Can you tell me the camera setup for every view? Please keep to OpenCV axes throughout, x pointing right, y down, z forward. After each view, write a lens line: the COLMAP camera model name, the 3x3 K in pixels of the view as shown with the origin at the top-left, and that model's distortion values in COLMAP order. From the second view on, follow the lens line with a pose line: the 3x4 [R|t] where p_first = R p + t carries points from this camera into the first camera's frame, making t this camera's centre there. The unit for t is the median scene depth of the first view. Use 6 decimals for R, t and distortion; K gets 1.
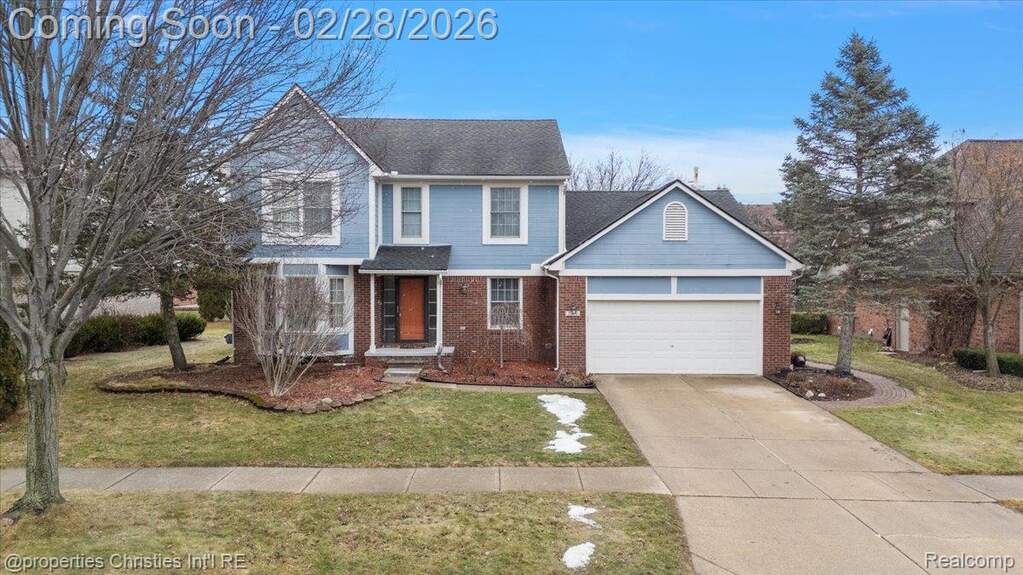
lens RADIAL K [[762.3, 0, 511.5], [0, 762.3, 287.5], [0, 0, 1]] dist [0.083802, -0.086117]
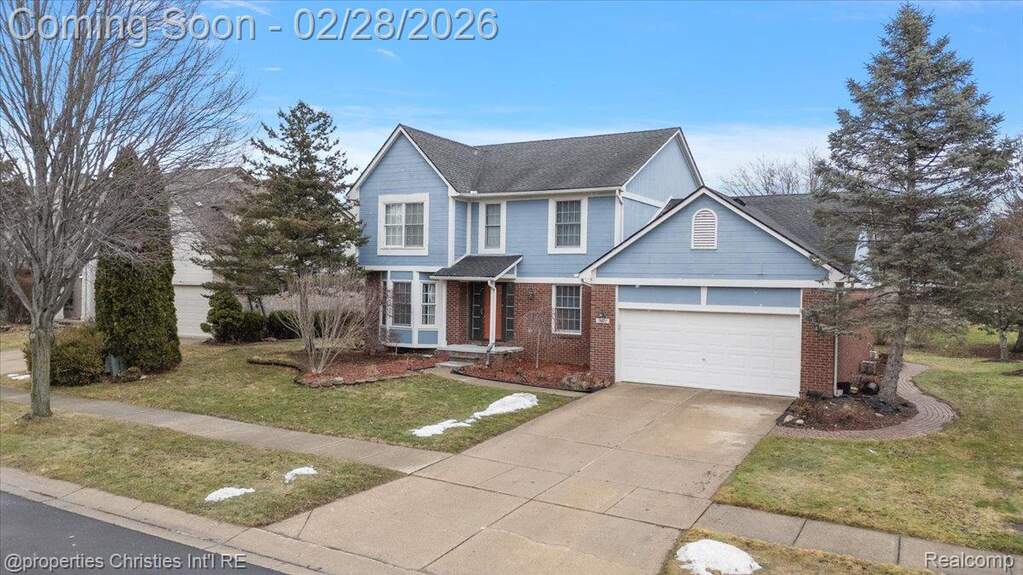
lens RADIAL K [[762.3, 0, 511.5], [0, 762.3, 287.5], [0, 0, 1]] dist [0.083802, -0.086117]
pose [[0.856898, 0.017893, -0.515176, 0.500398], [-0.023638, 0.999710, -0.004596, -0.003175], [0.514944, 0.016116, 0.857072, 0.052555]]
